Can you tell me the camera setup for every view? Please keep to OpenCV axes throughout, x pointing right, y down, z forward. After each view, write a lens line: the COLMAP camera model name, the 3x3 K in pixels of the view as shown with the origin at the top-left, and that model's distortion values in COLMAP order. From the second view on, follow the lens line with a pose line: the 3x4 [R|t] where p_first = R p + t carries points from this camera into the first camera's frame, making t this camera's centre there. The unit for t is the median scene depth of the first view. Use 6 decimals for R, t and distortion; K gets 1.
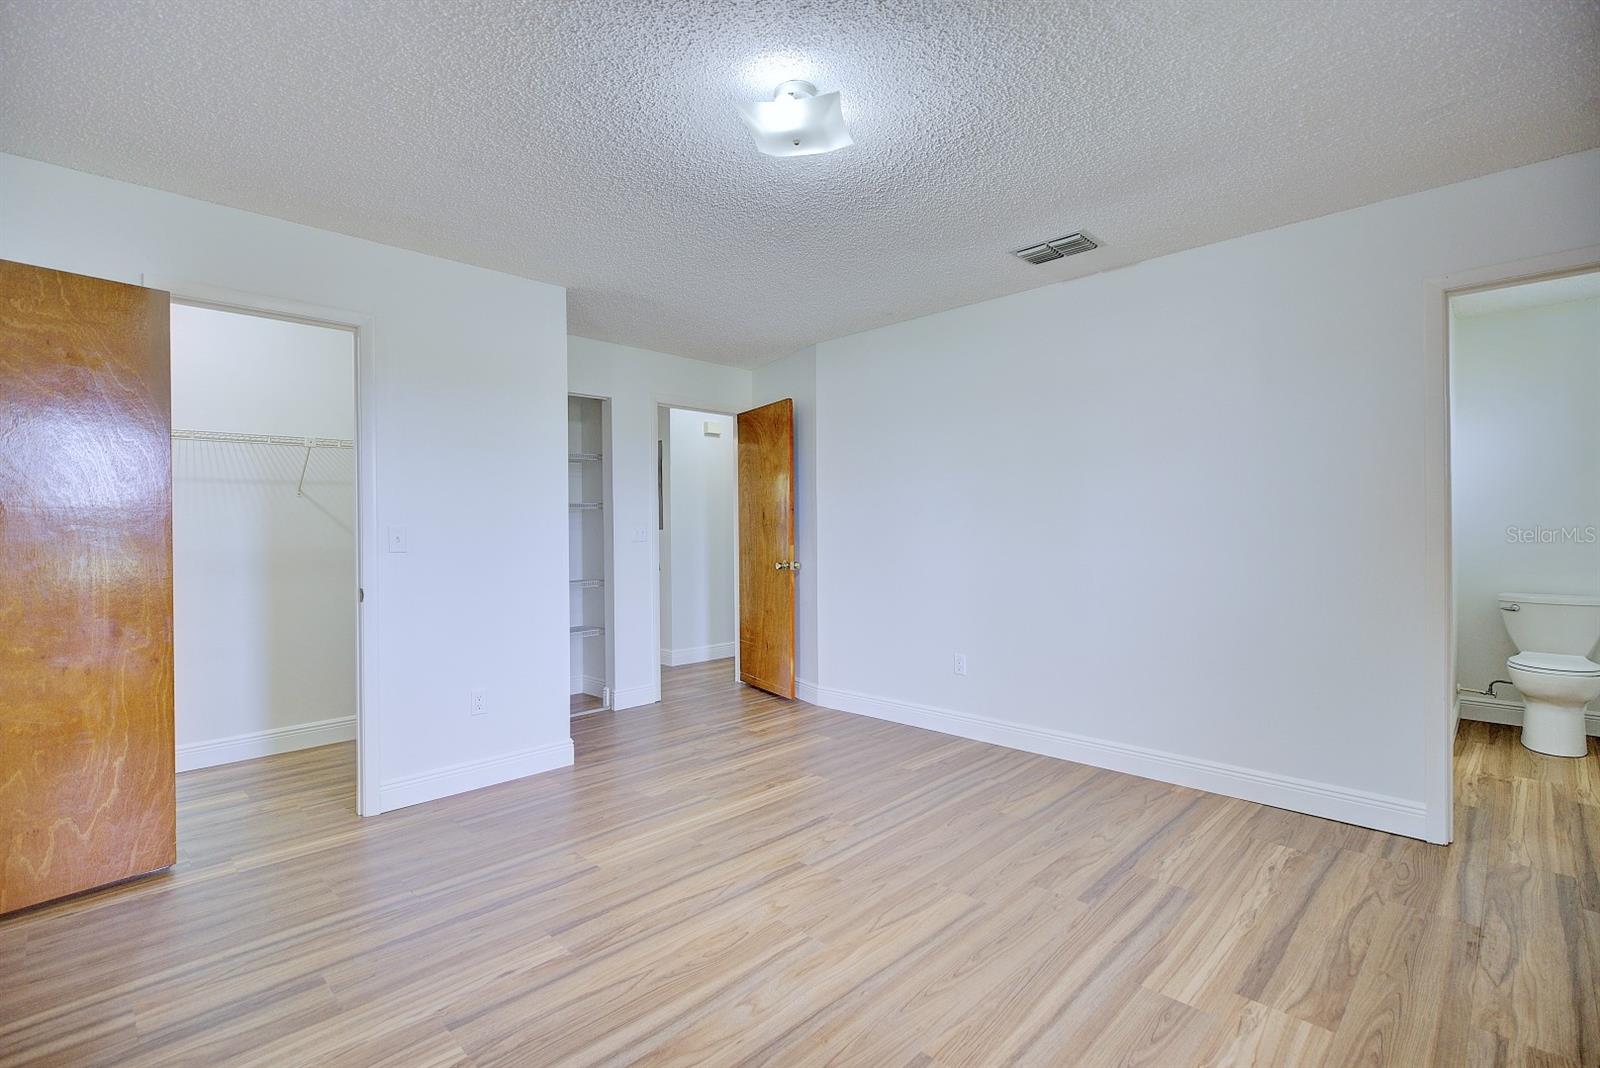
lens RADIAL K [[749.9, 0, 791.0], [0, 749.9, 538.4], [0, 0, 1]] dist [-0.004219, 0.000026]
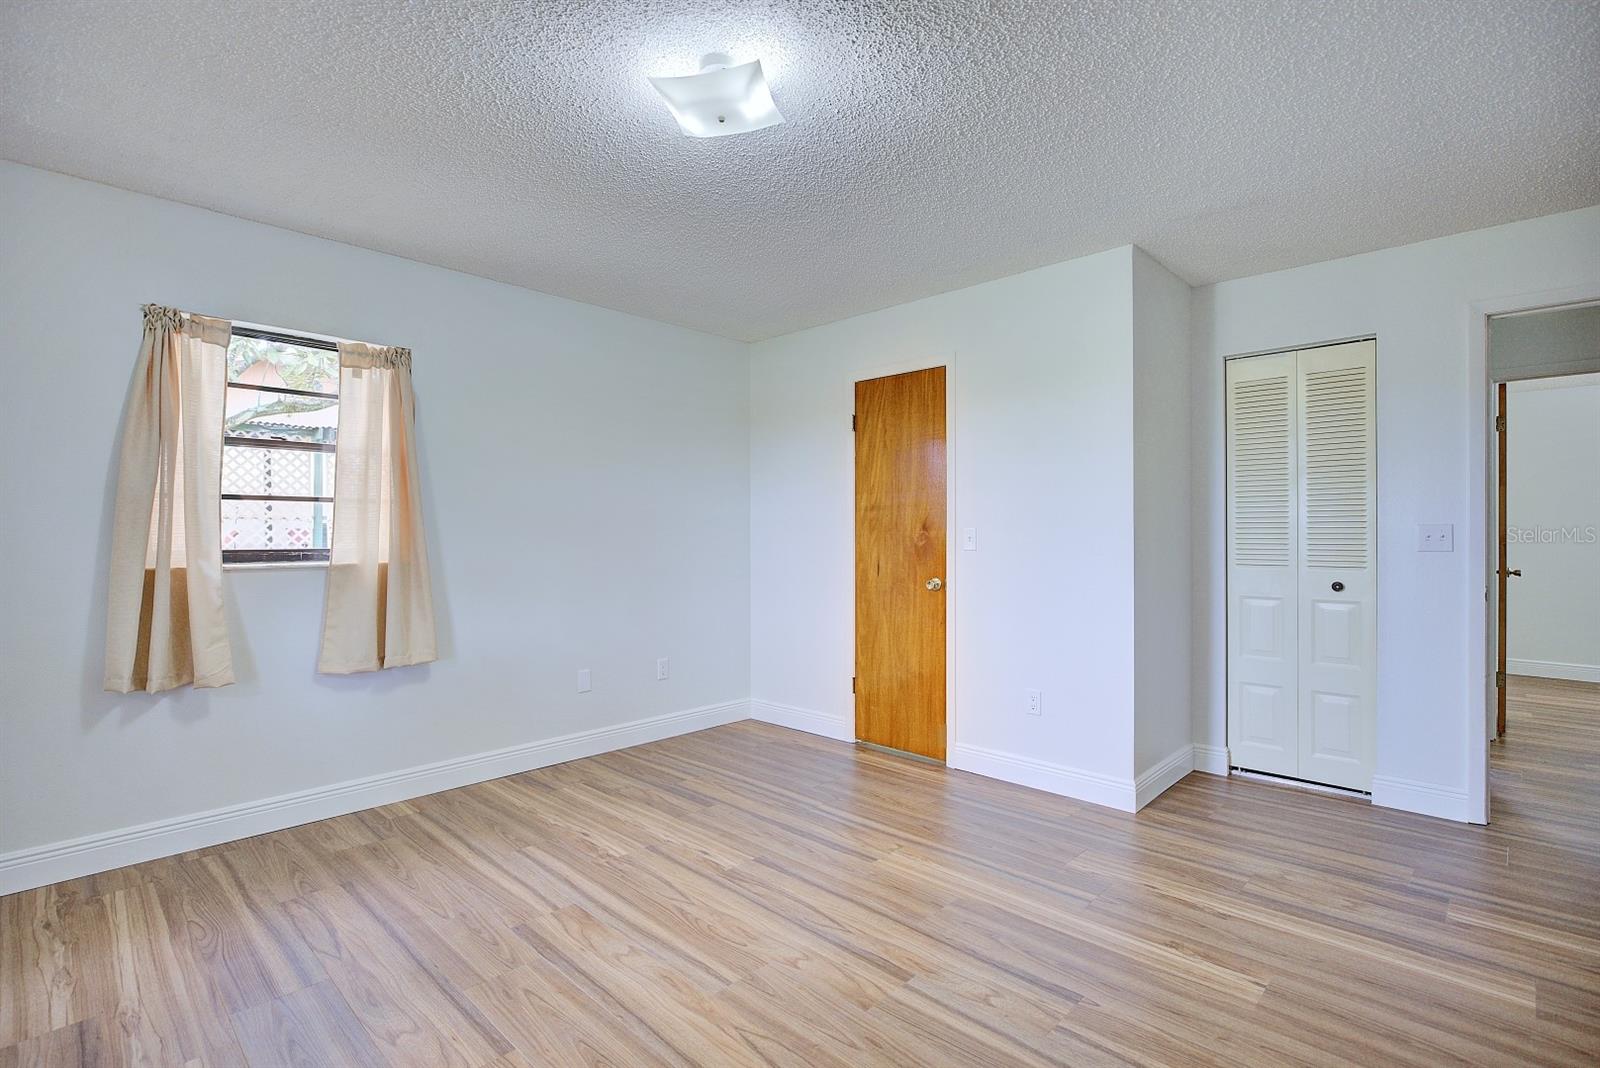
lens RADIAL K [[749.9, 0, 790.7], [0, 749.9, 525.2], [0, 0, 1]] dist [-0.004219, 0.000026]
pose [[0.006249, -0.001477, -0.999979, 0.792496], [-0.012363, 0.999922, -0.001554, -0.016055], [0.999904, 0.012373, 0.006231, 0.906084]]
